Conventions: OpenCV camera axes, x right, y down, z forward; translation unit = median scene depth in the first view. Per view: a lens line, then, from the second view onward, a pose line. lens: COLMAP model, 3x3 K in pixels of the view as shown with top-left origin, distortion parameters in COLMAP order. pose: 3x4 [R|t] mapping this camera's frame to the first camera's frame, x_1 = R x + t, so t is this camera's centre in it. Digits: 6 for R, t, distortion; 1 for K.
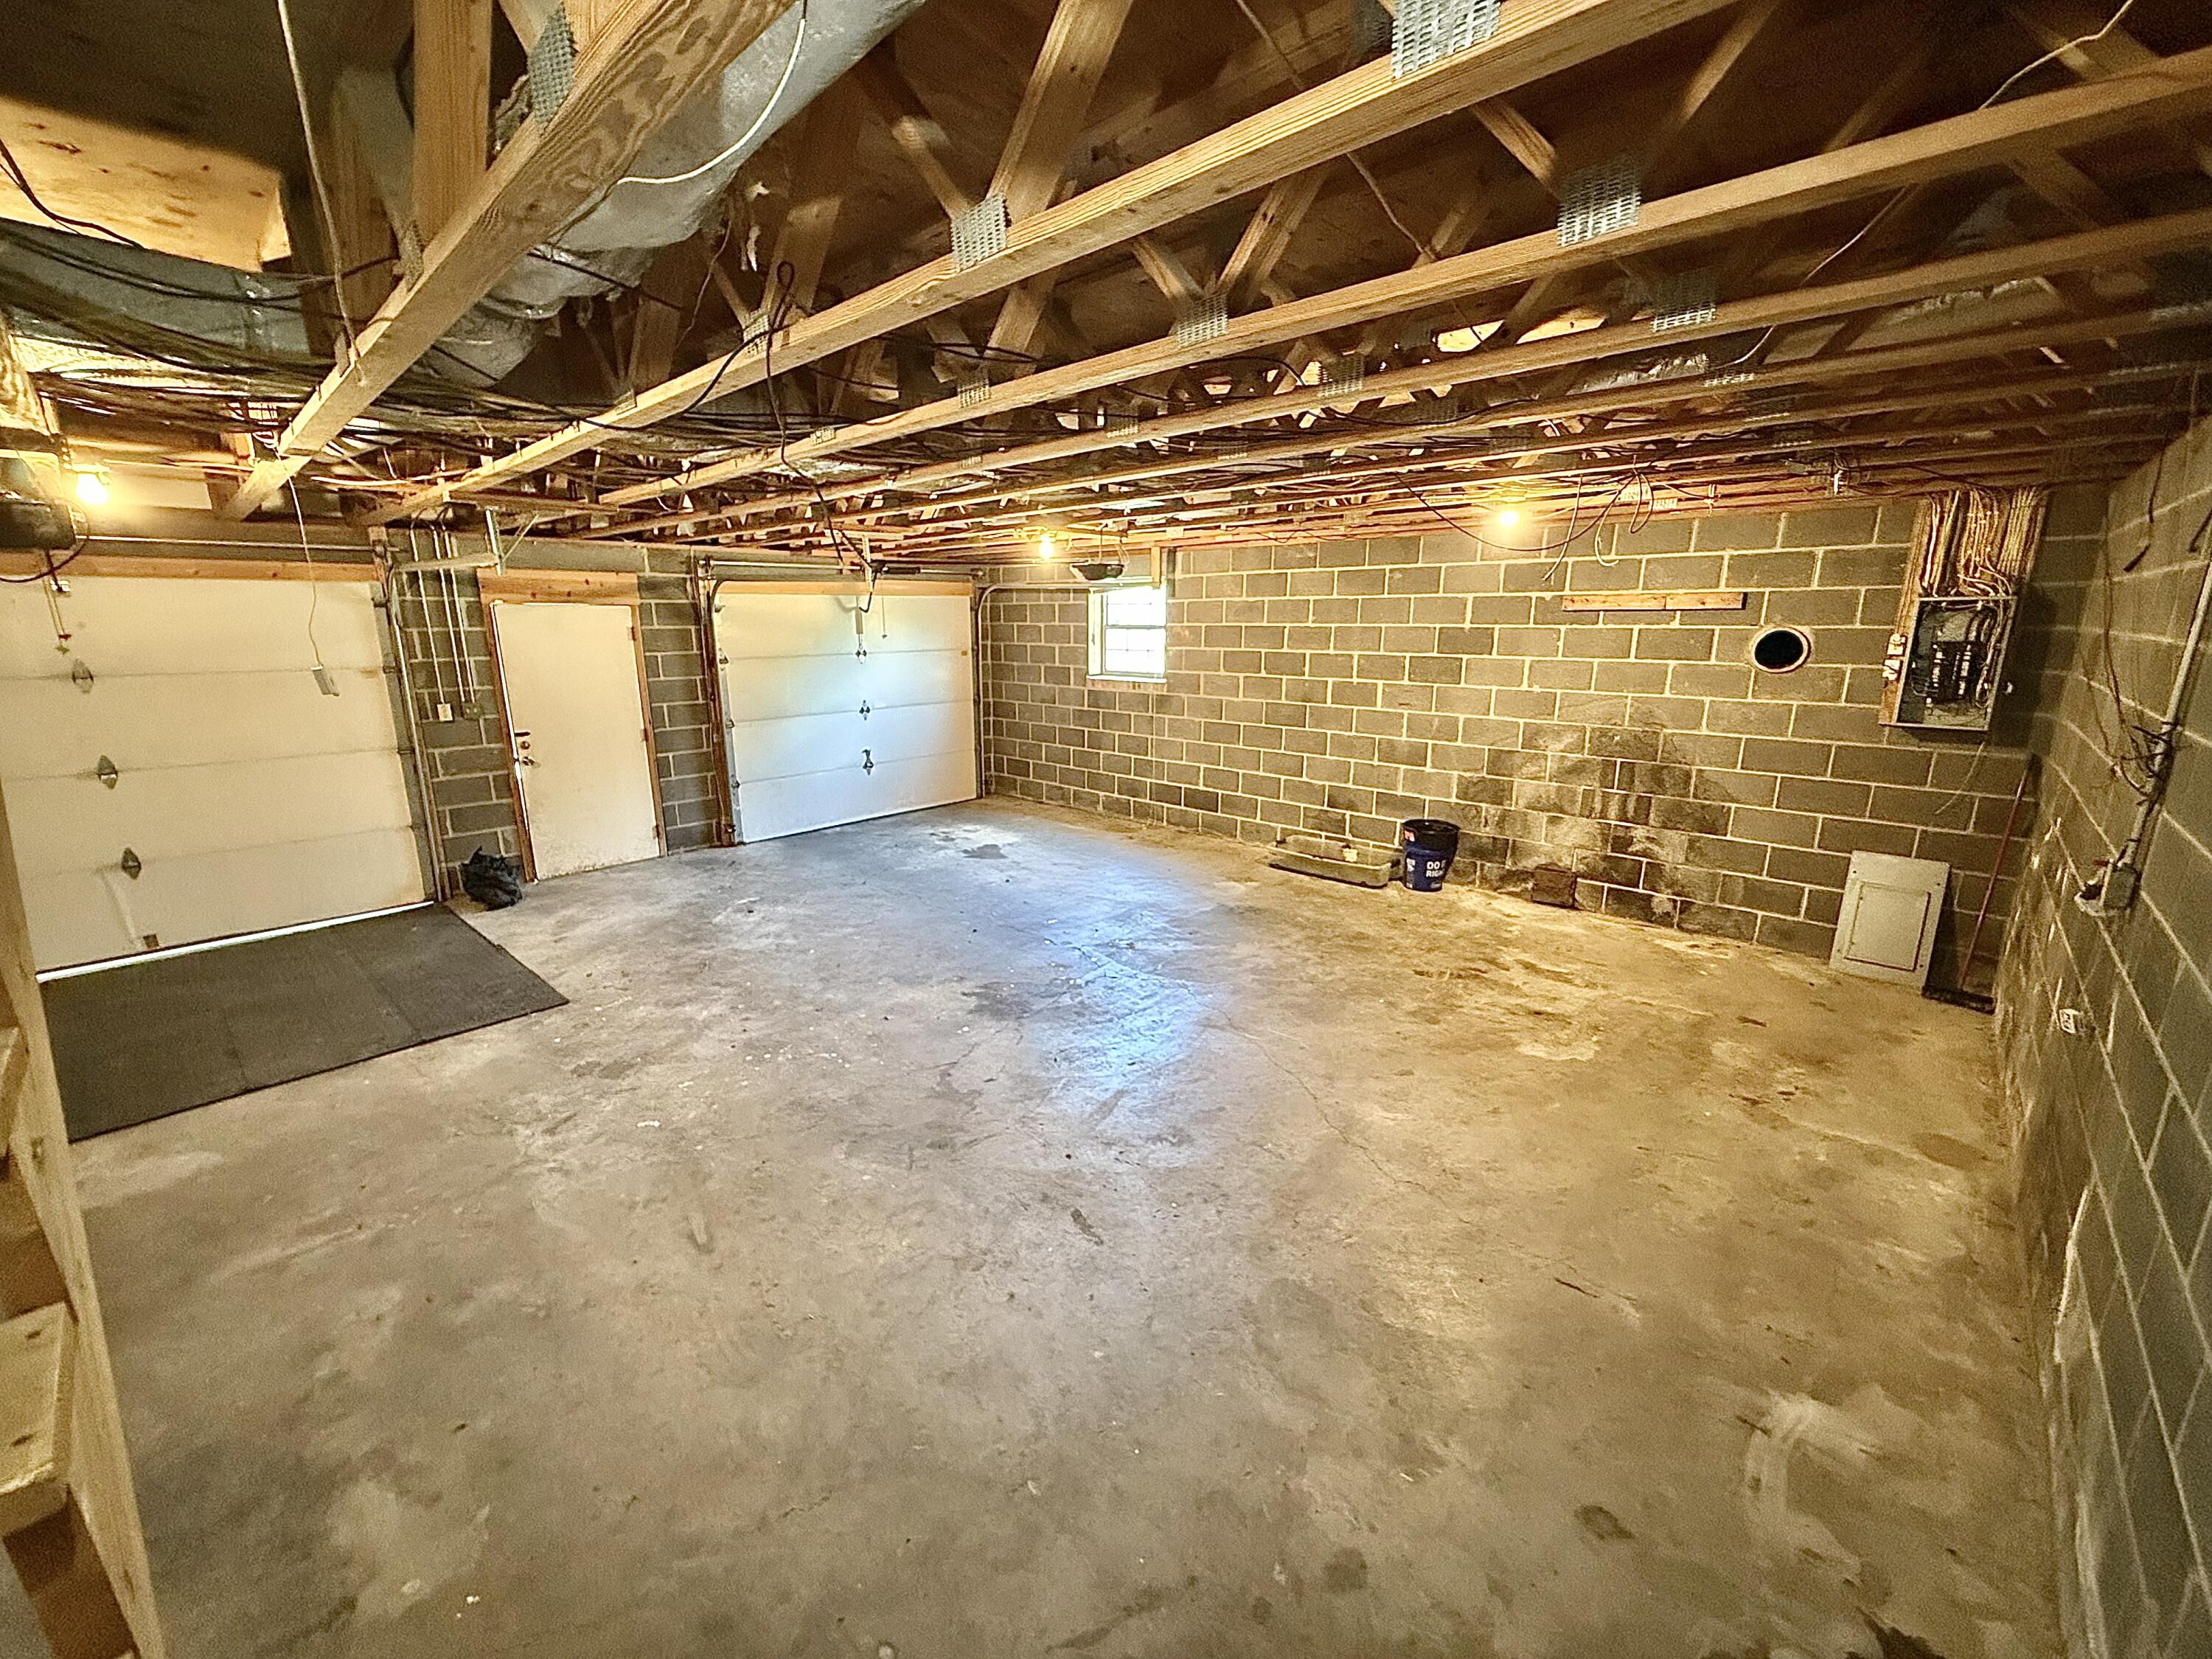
lens RADIAL K [[880.6, 0, 1097.0], [0, 880.6, 826.8], [0, 0, 1]] dist [-0.001886, 0.000362]
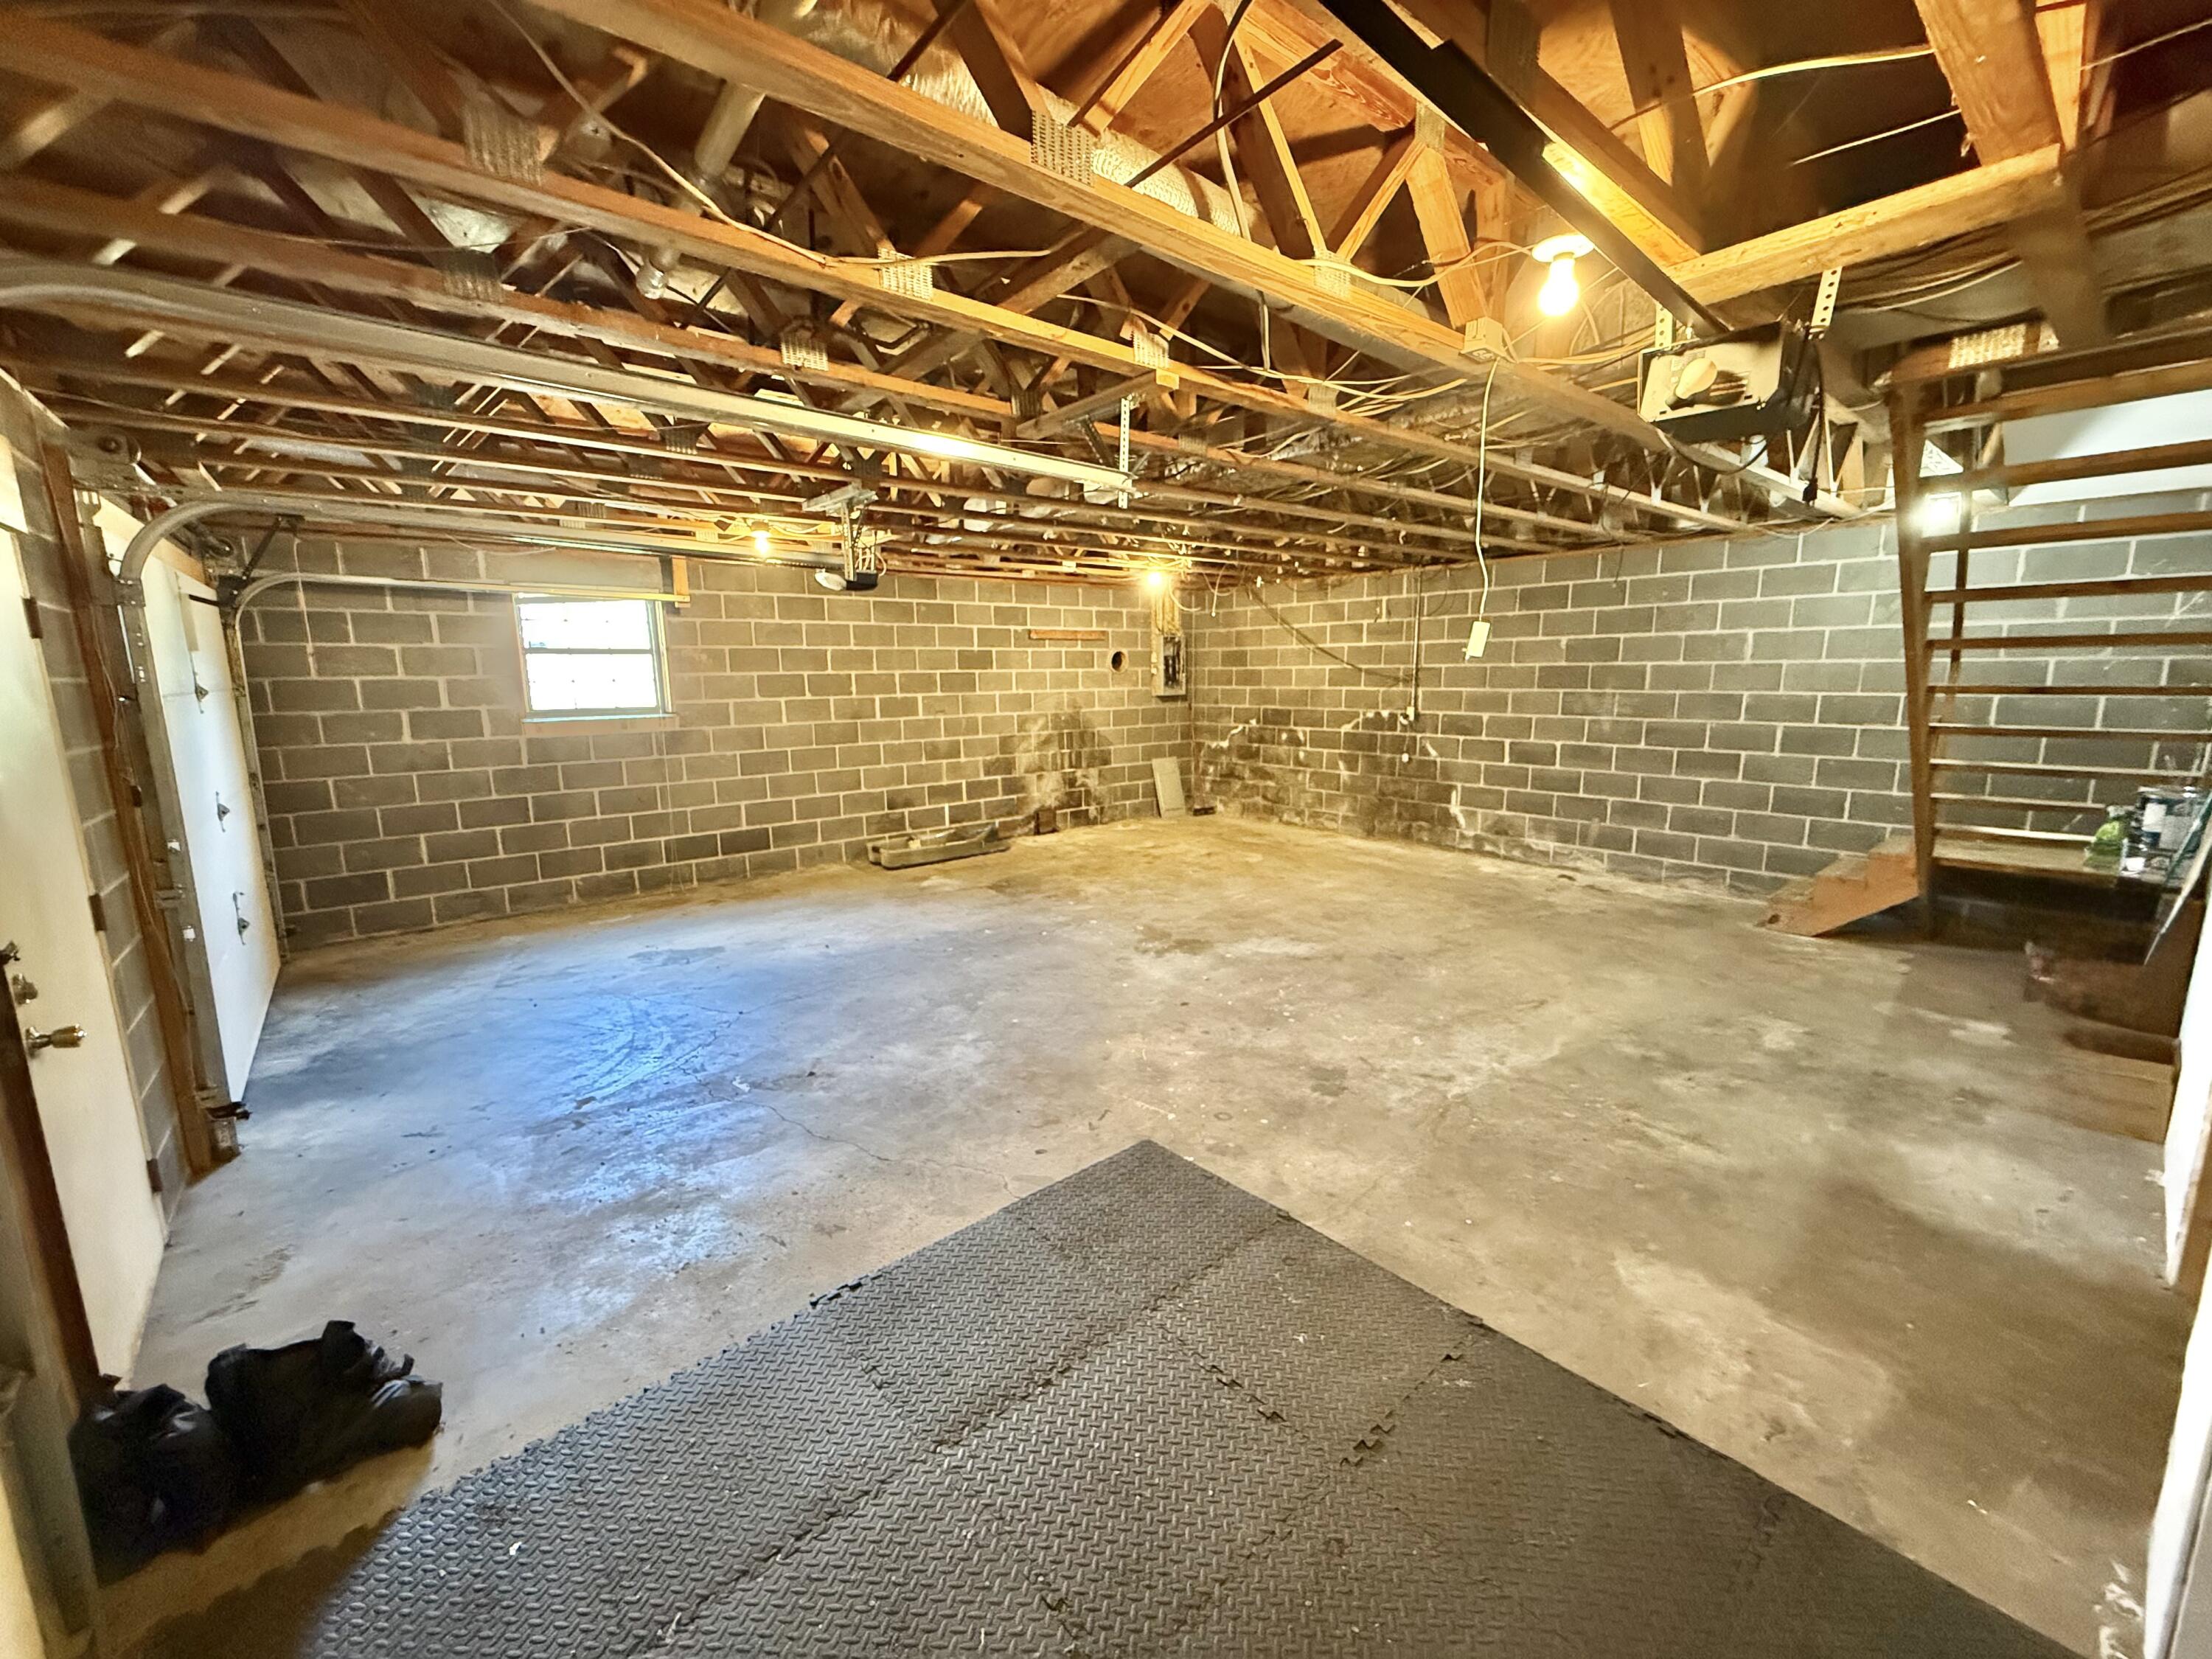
lens RADIAL K [[880.6, 0, 1100.3], [0, 880.6, 822.4], [0, 0, 1]] dist [-0.001886, 0.000362]
pose [[0.127546, -0.166569, 0.977746, -0.953345], [0.243772, 0.960823, 0.131886, -0.106483], [-0.961409, 0.221526, 0.163154, 0.673303]]
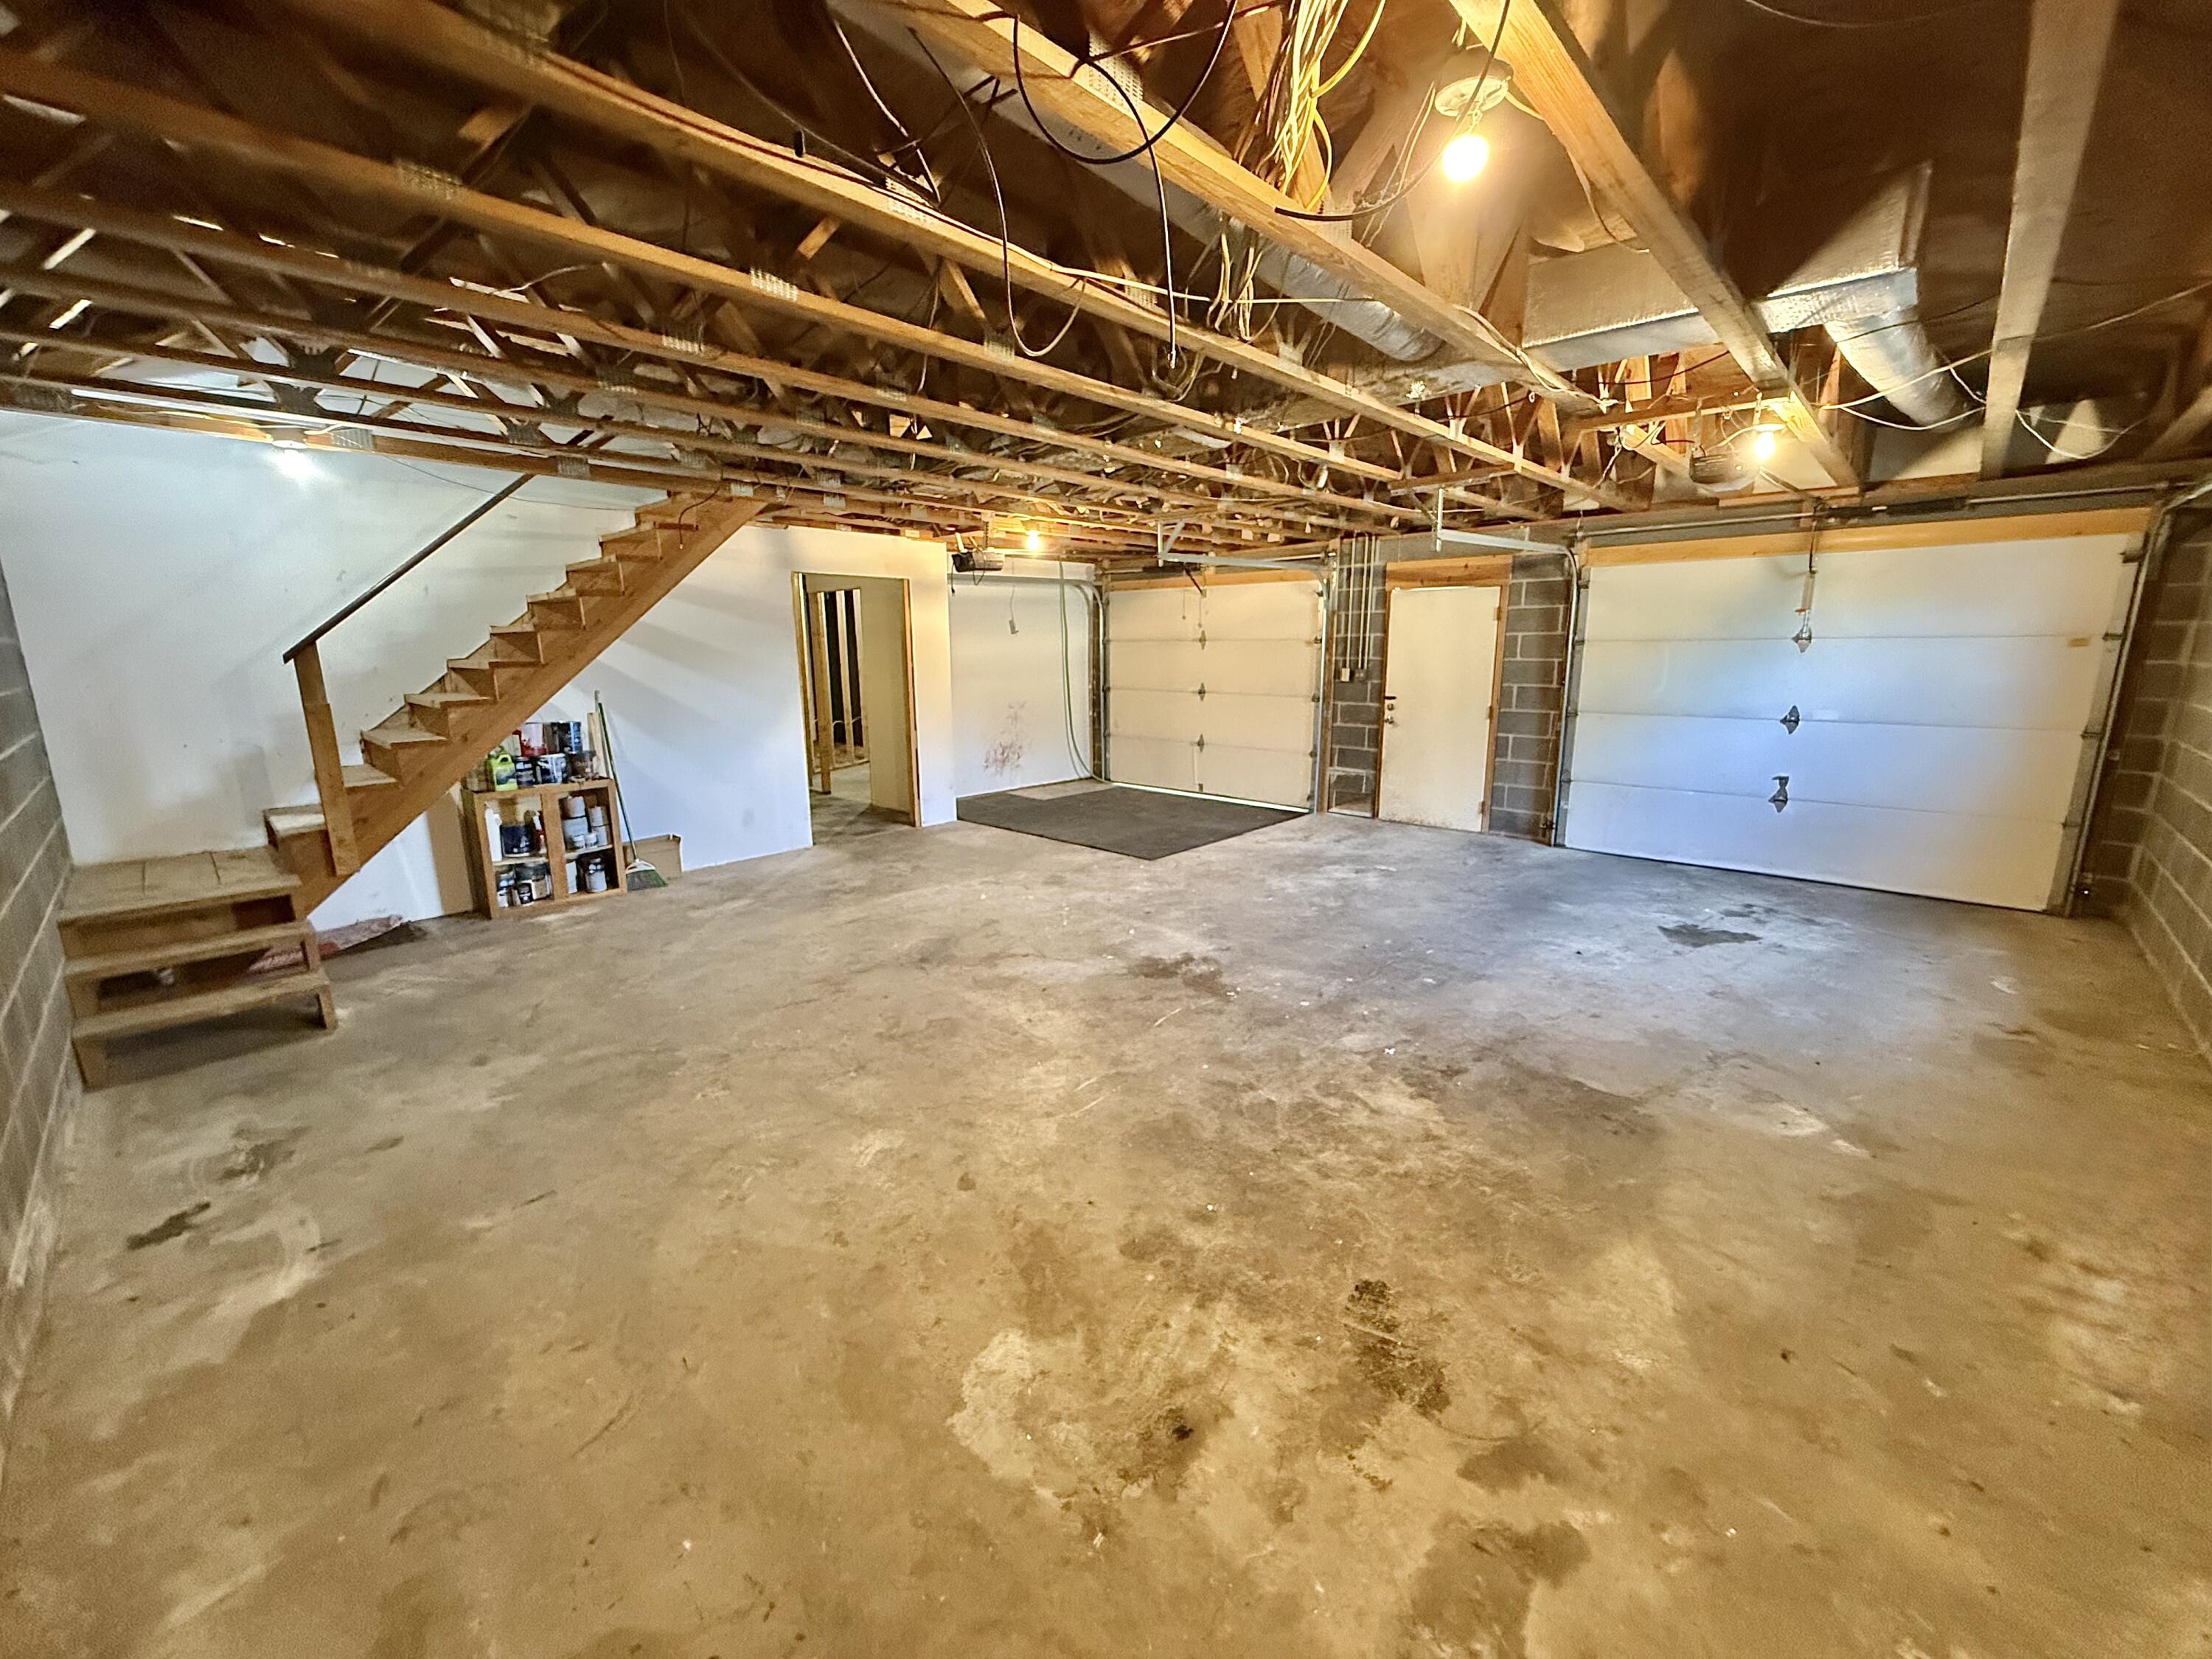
lens RADIAL K [[880.6, 0, 1100.3], [0, 880.6, 829.8], [0, 0, 1]] dist [-0.001886, 0.000362]
pose [[-0.008902, 0.207789, -0.978133, 0.629445], [-0.226024, 0.952438, 0.204387, -0.097831], [0.974081, 0.222901, 0.038487, 0.659079]]
